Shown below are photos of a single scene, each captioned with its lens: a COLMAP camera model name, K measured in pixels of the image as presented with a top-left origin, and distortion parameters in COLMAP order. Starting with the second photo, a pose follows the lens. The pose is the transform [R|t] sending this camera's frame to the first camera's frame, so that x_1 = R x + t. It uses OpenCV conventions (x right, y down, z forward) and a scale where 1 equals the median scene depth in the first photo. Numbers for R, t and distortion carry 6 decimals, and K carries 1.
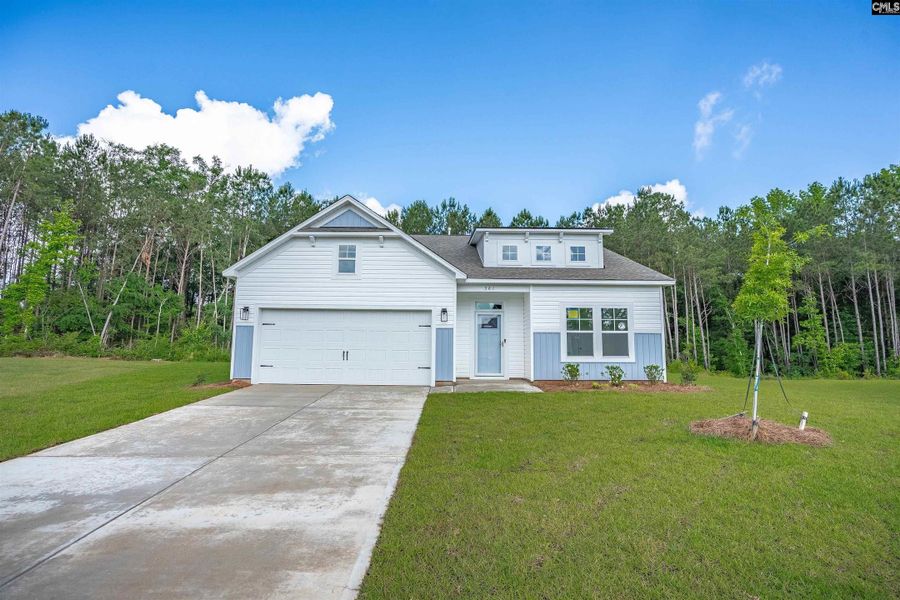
lens RADIAL K [[401.5, 0, 460.7], [0, 401.5, 303.3], [0, 0, 1]] dist [-0.024535, -0.000636]
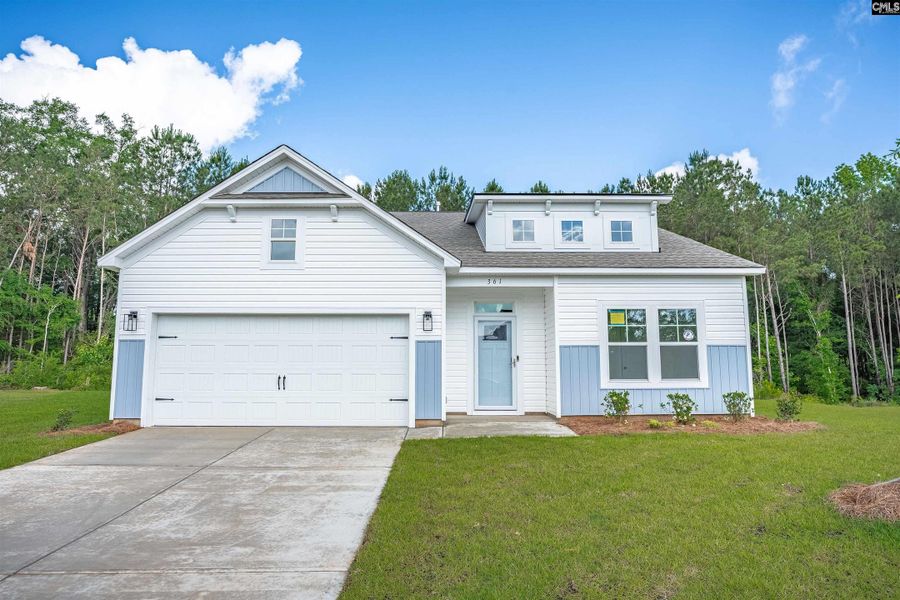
lens RADIAL K [[525.3, 0, 461.4], [0, 525.3, 305.1], [0, 0, 1]] dist [-0.031487, 0.000538]
pose [[0.999915, -0.009318, 0.009119, 0.006399], [0.009378, 0.999934, -0.006591, 0.007316], [-0.009057, 0.006676, 0.999937, 0.099776]]
